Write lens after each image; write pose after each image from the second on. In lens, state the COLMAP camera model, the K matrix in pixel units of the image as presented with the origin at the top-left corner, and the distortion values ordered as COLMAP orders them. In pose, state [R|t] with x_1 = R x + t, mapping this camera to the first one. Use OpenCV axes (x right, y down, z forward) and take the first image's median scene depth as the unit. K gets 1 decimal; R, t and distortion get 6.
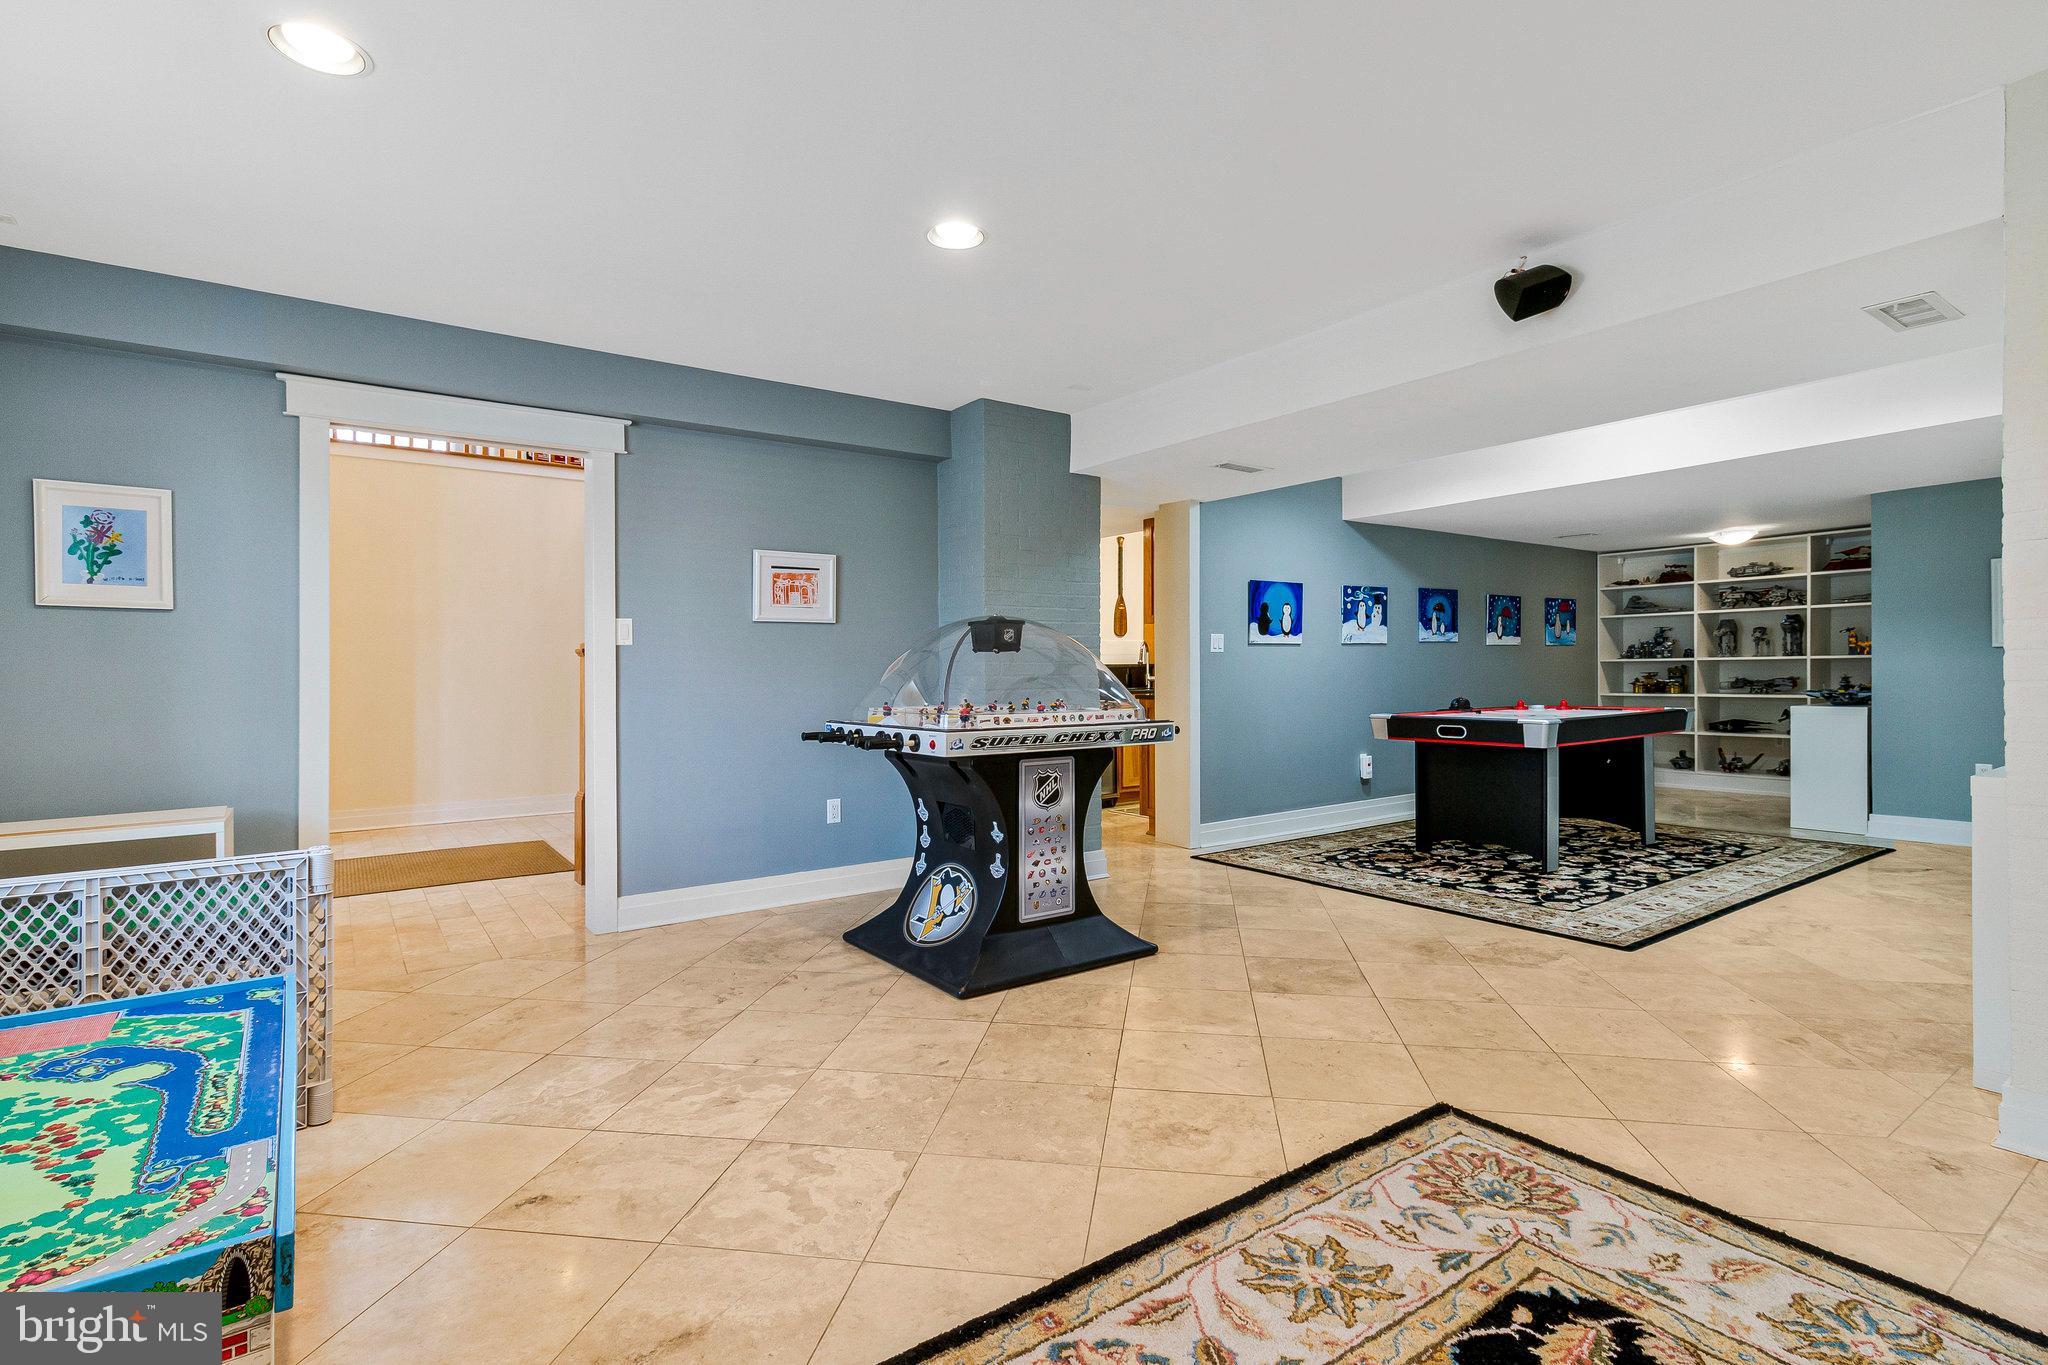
lens RADIAL K [[951.0, 0, 1024.6], [0, 951.0, 676.3], [0, 0, 1]] dist [-0.001884, -0.000413]
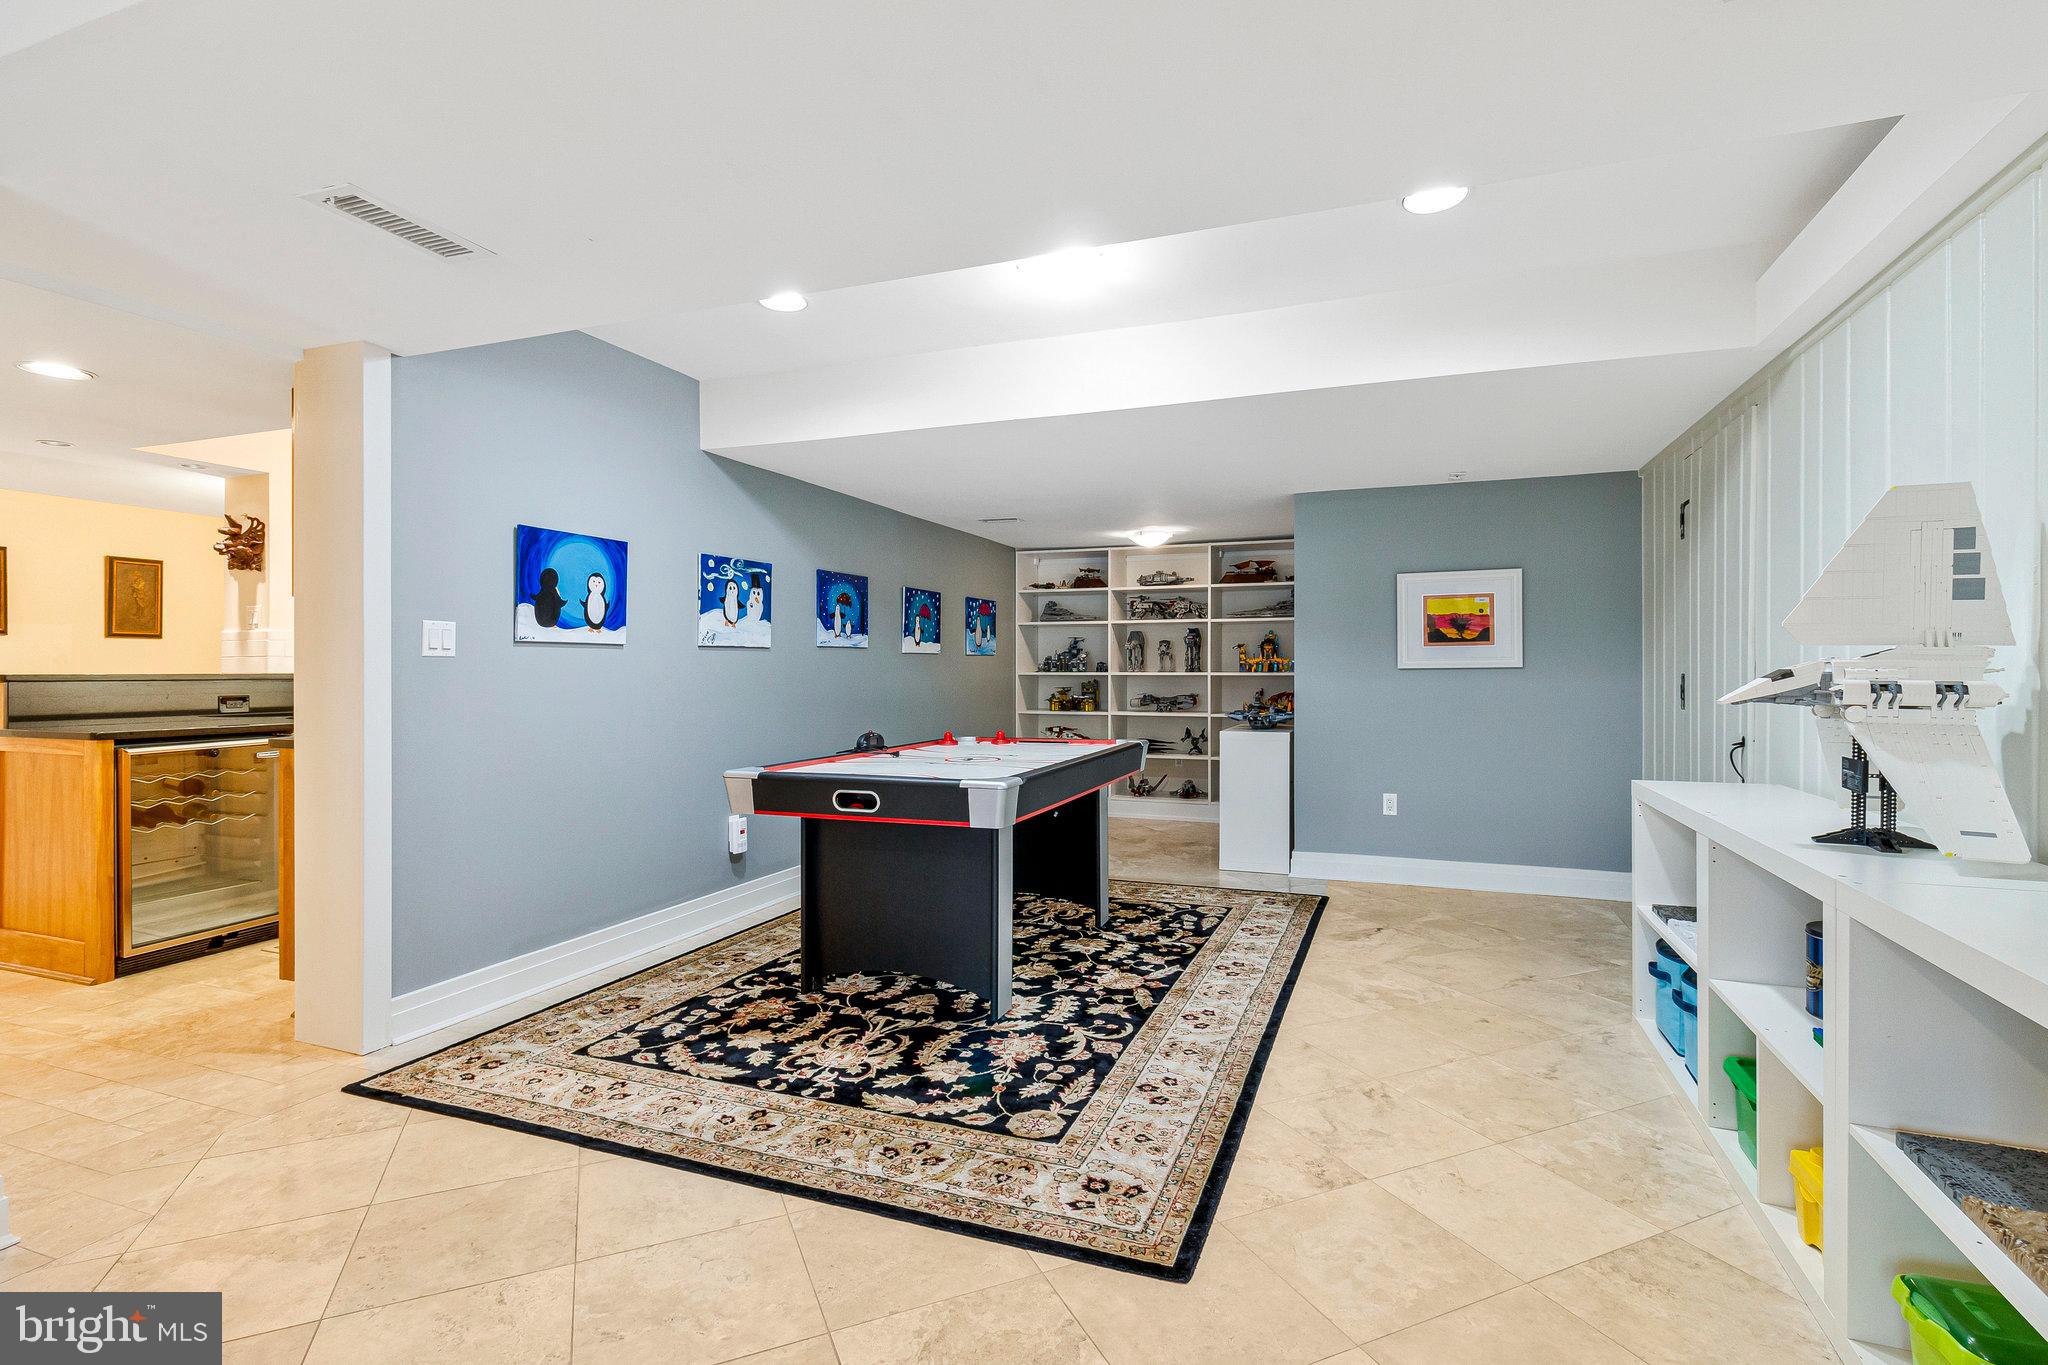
lens RADIAL K [[951.0, 0, 1024.6], [0, 951.0, 676.3], [0, 0, 1]] dist [-0.001884, -0.000413]
pose [[0.829748, 0.008810, 0.558069, 0.158672], [-0.006721, 0.999961, -0.005794, -0.011677], [-0.558098, 0.001057, 0.829774, 0.349395]]
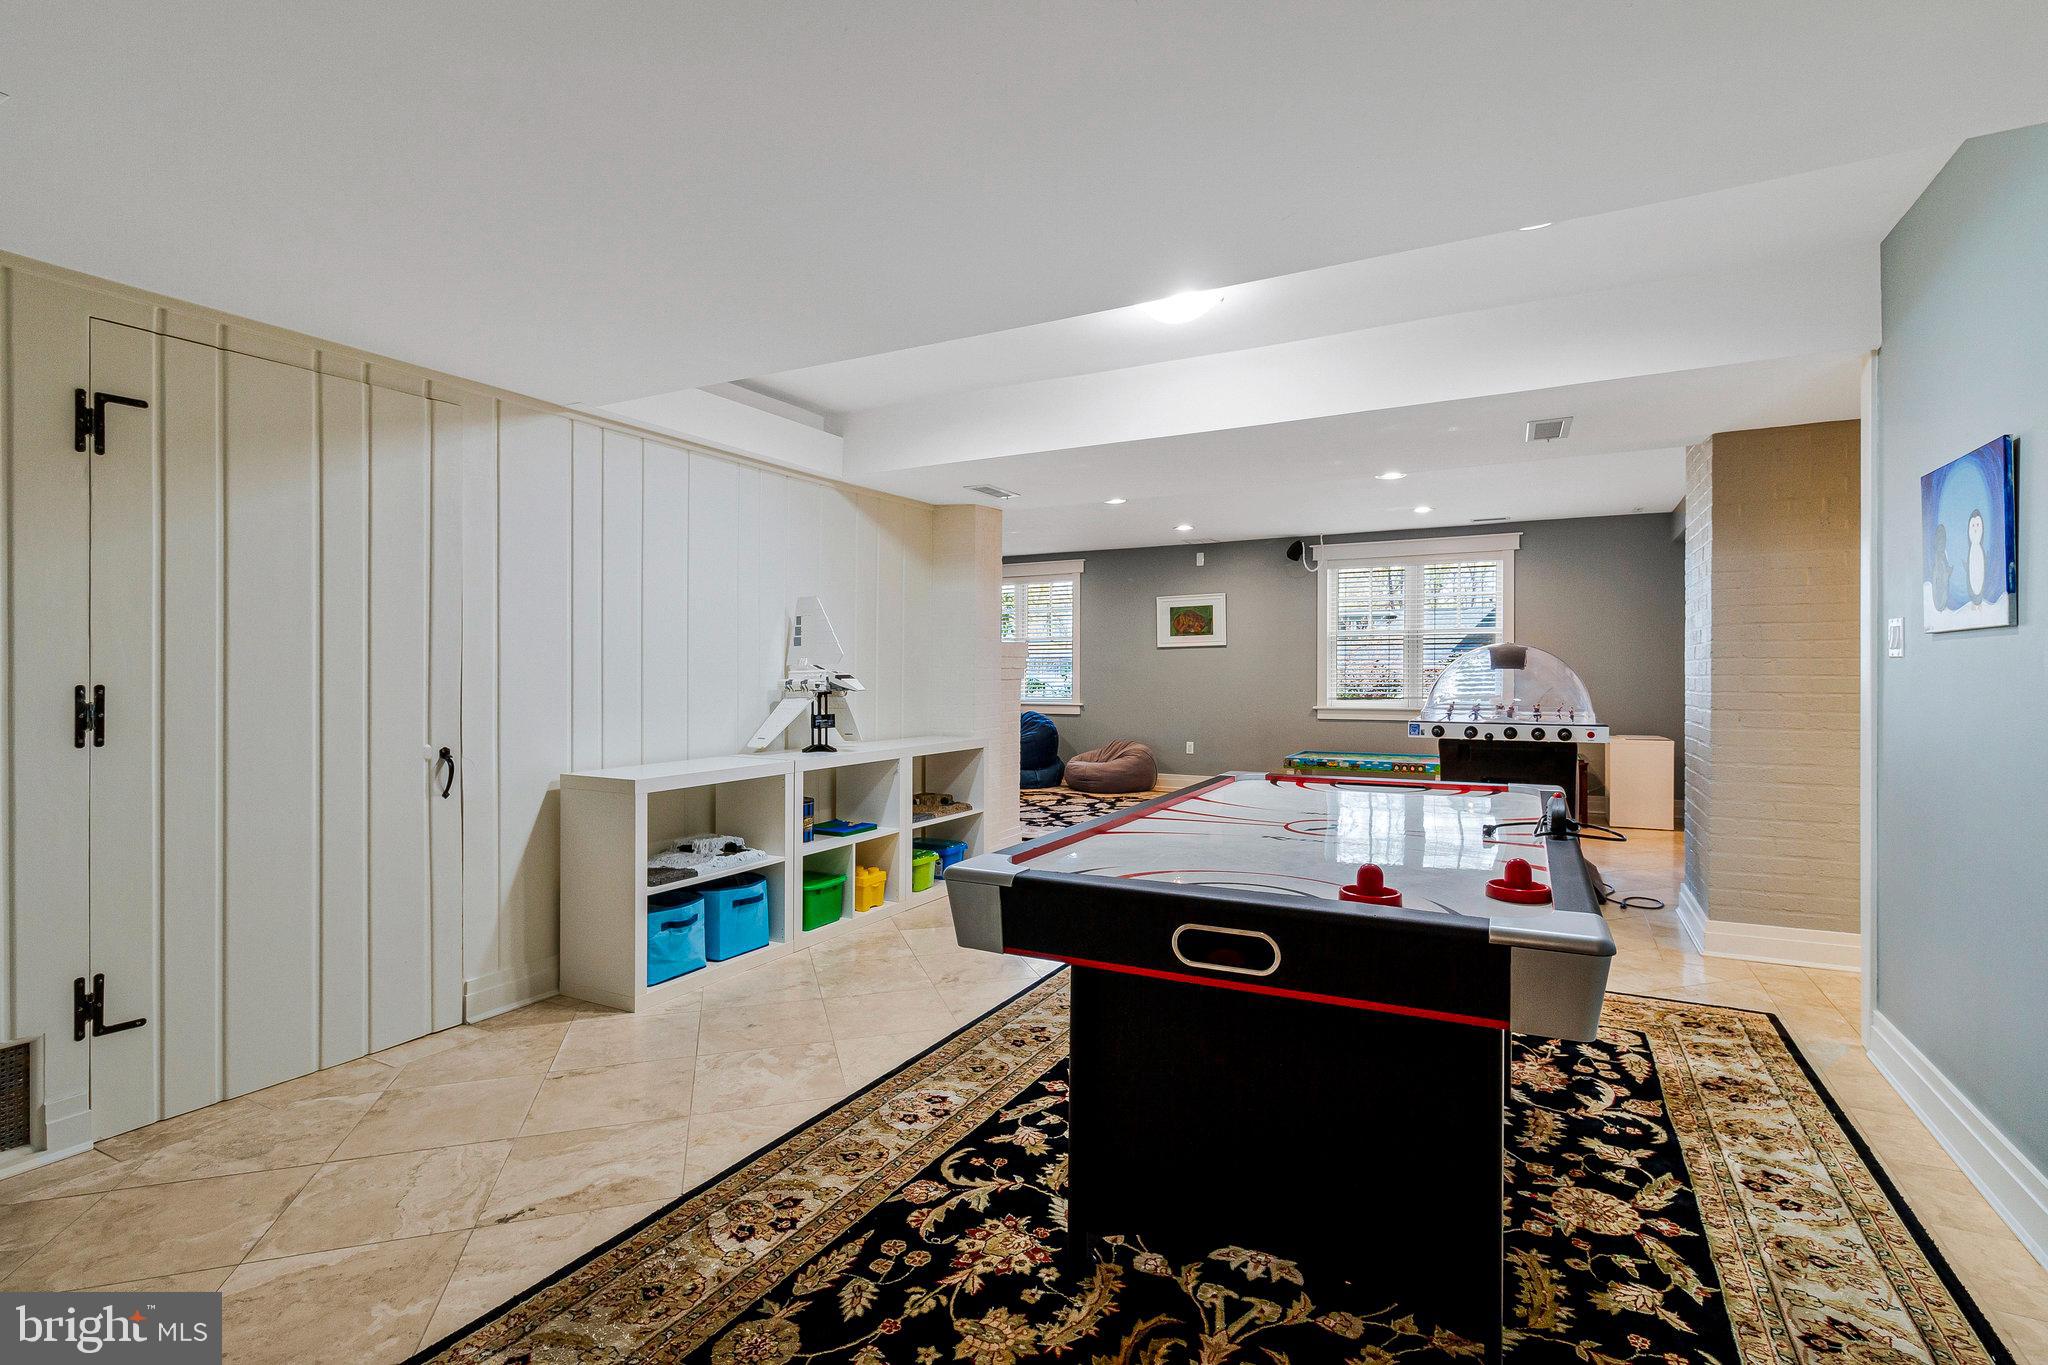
lens RADIAL K [[951.0, 0, 1024.6], [0, 951.0, 676.3], [0, 0, 1]] dist [-0.001884, -0.000413]
pose [[-0.889368, 0.017010, -0.456876, 0.684882], [0.012873, 0.999843, 0.012166, -0.022843], [0.457011, 0.004938, -0.889447, 1.068333]]
